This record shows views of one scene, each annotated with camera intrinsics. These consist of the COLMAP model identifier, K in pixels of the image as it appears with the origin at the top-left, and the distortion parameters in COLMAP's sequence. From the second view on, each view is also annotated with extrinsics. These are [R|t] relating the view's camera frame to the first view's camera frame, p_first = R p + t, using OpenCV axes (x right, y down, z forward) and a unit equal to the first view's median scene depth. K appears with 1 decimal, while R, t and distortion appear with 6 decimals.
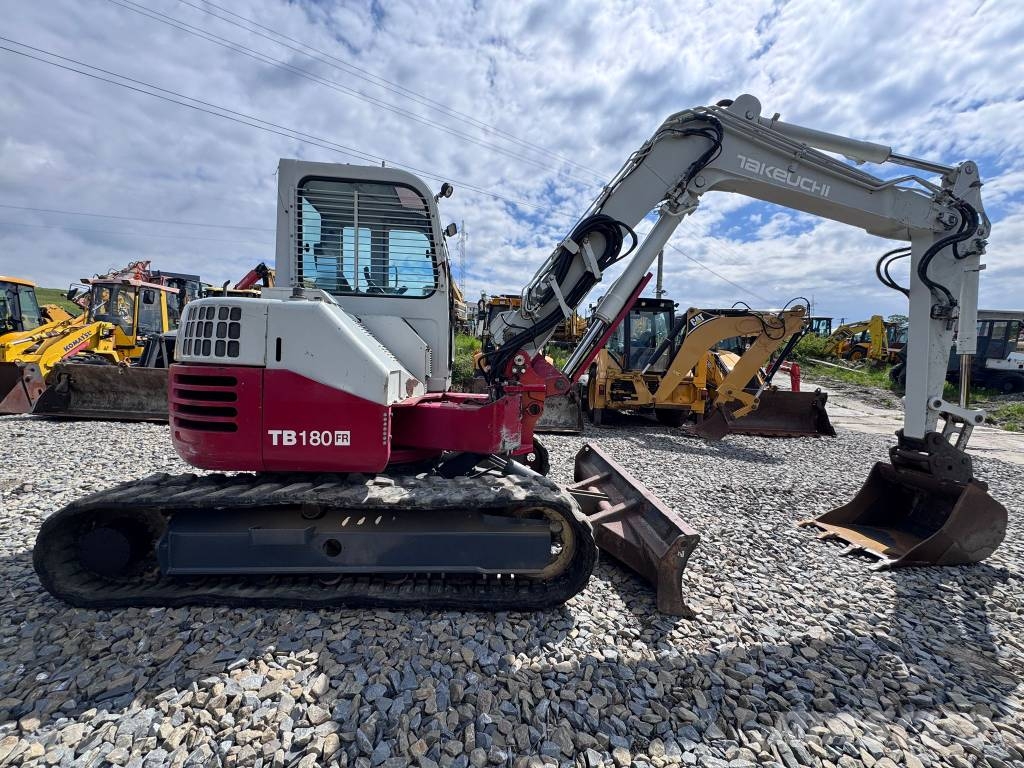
lens RADIAL K [[412.1, 0, 512.1], [0, 412.1, 381.0], [0, 0, 1]] dist [0.000352, 0.000090]
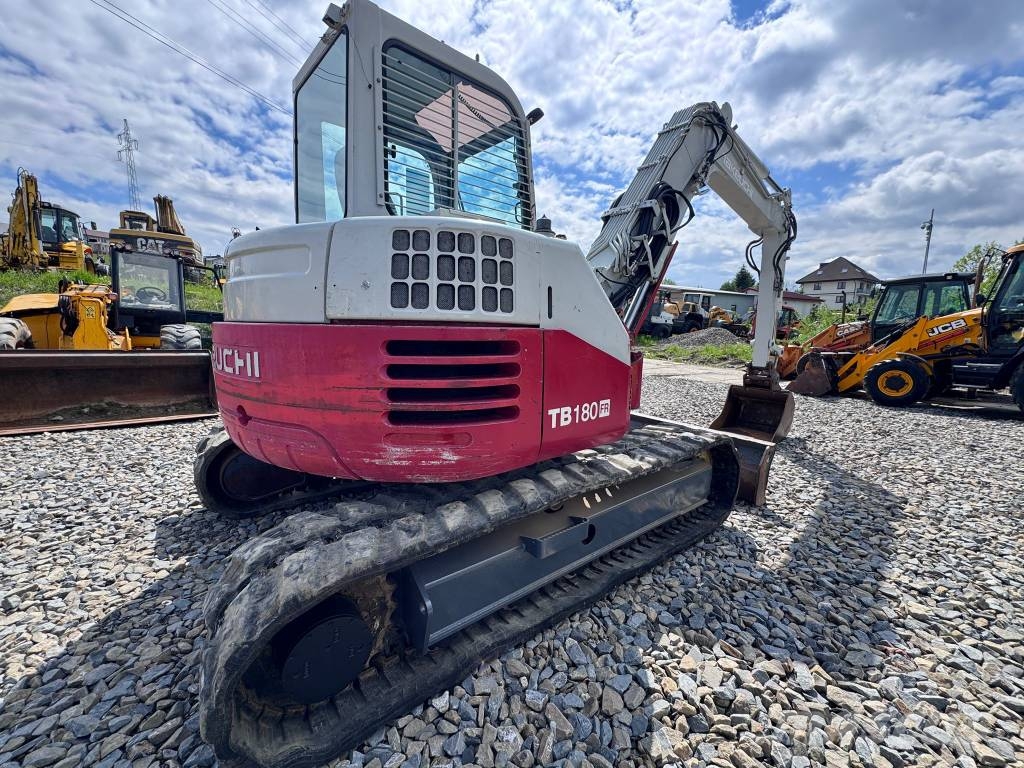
lens RADIAL K [[406.1, 0, 509.1], [0, 406.1, 379.9], [0, 0, 1]] dist [-0.002184, 0.000148]
pose [[0.818355, -0.090381, 0.567562, -0.757563], [0.030870, 0.993044, 0.113626, -0.015886], [-0.573884, -0.075466, 0.815452, 0.310277]]
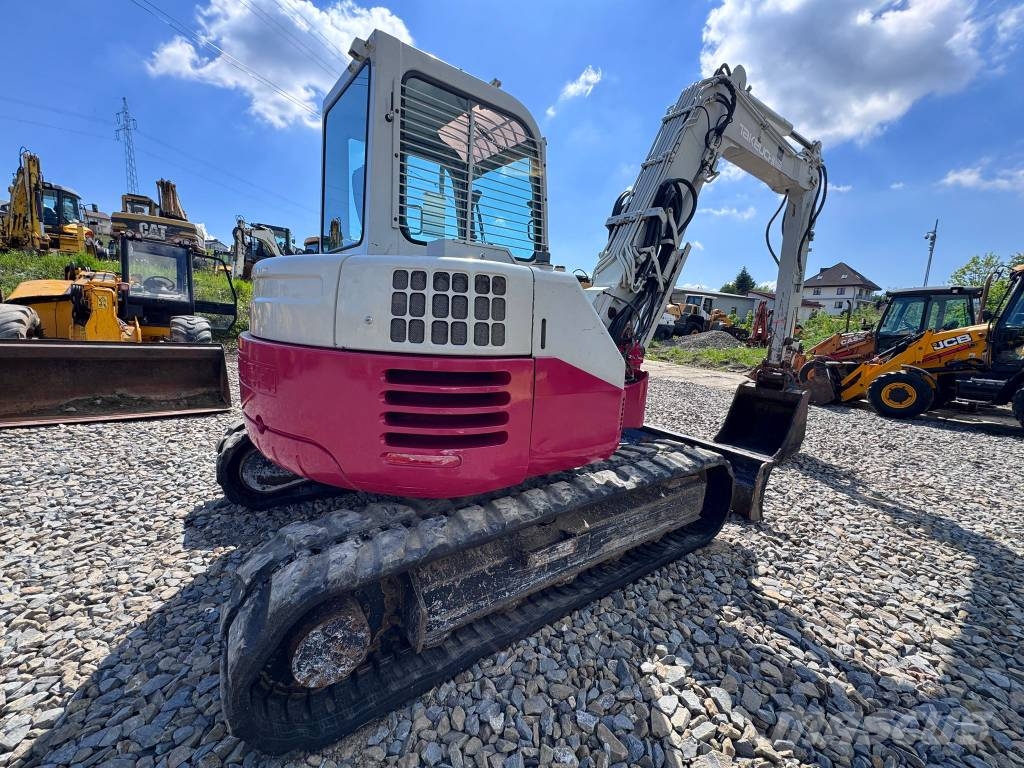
lens RADIAL K [[406.1, 0, 509.1], [0, 406.1, 379.9], [0, 0, 1]] dist [-0.002184, 0.000148]
pose [[0.815743, -0.073795, 0.573688, -0.822195], [-0.000011, 0.991826, 0.127596, -0.057546], [-0.578414, -0.104092, 0.809075, 0.352985]]
